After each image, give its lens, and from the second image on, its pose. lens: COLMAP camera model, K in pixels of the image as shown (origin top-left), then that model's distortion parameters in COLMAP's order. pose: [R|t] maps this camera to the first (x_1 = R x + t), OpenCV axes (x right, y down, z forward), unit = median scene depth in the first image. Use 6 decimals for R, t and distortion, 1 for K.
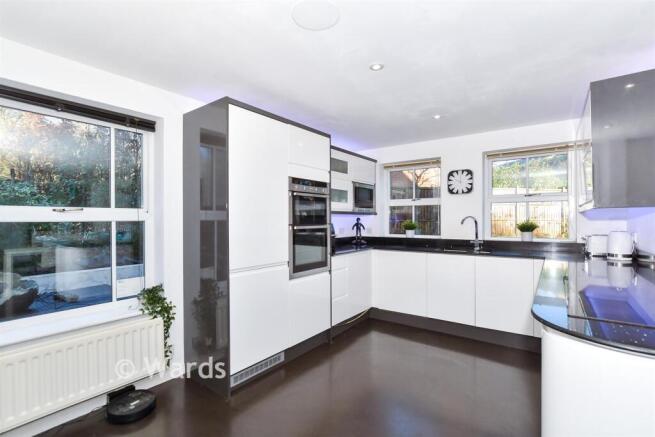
lens RADIAL K [[312.2, 0, 326.3], [0, 312.2, 218.7], [0, 0, 1]] dist [-0.006151, -0.000887]
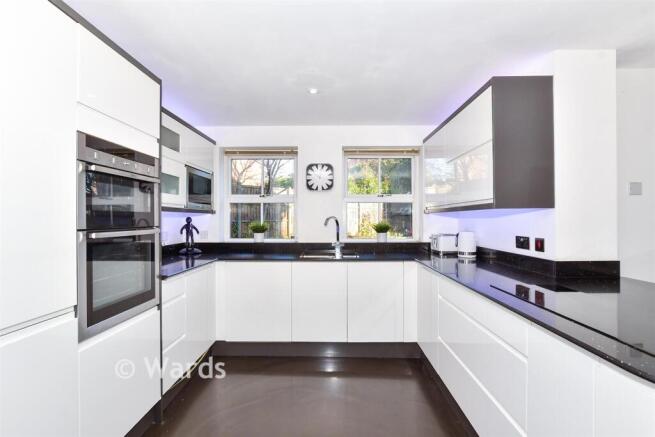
lens RADIAL K [[312.2, 0, 328.5], [0, 312.2, 218.6], [0, 0, 1]] dist [-0.006151, -0.000887]
pose [[0.822339, 0.004102, 0.568984, -0.054161], [-0.003170, 0.999992, -0.002628, 0.001139], [-0.568990, 0.000358, 0.822345, 0.277053]]
